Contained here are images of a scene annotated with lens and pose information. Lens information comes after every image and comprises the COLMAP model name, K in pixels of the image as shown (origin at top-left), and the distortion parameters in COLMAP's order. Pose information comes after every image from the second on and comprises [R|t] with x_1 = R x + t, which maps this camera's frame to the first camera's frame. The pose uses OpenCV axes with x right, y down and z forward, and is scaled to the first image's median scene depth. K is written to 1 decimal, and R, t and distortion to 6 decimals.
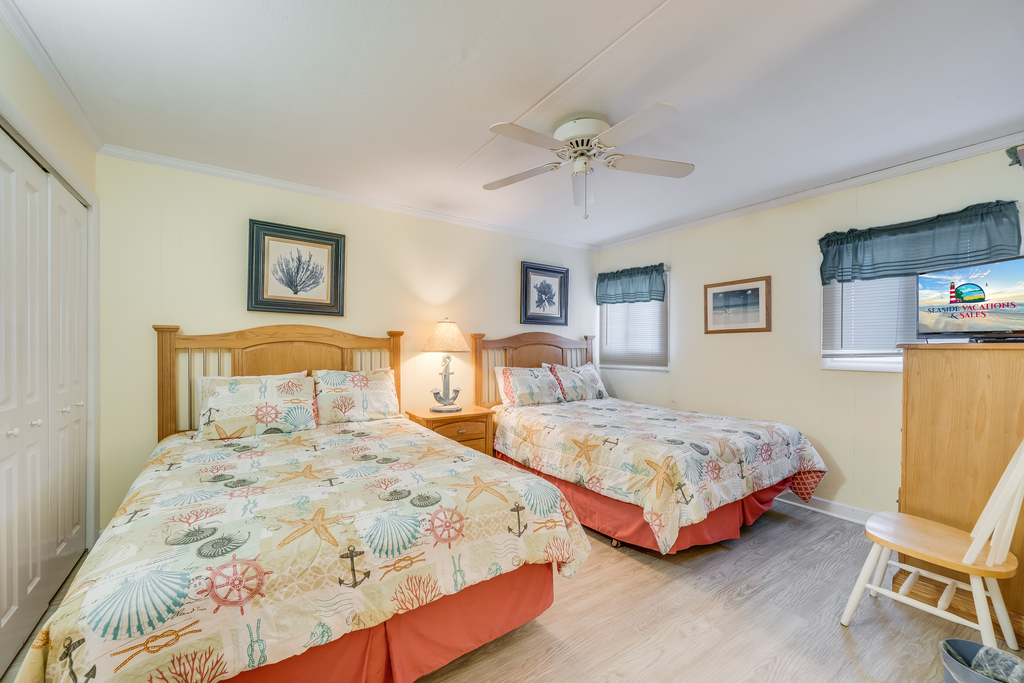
lens RADIAL K [[452.5, 0, 548.7], [0, 452.5, 344.0], [0, 0, 1]] dist [-0.002300, -0.000462]
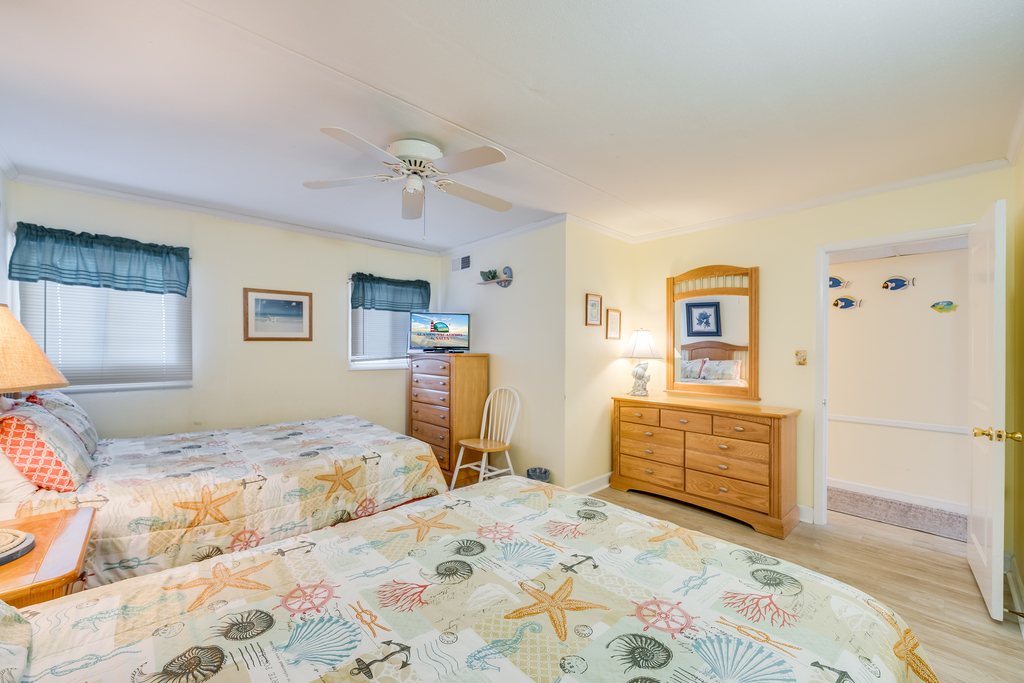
lens RADIAL K [[397.3, 0, 508.3], [0, 397.3, 344.7], [0, 0, 1]] dist [-0.001709, -0.000006]
pose [[-0.144405, 0.000150, 0.989519, -0.673709], [-0.019005, 0.999815, -0.002925, -0.028347], [-0.989336, -0.019228, -0.144375, 0.739617]]
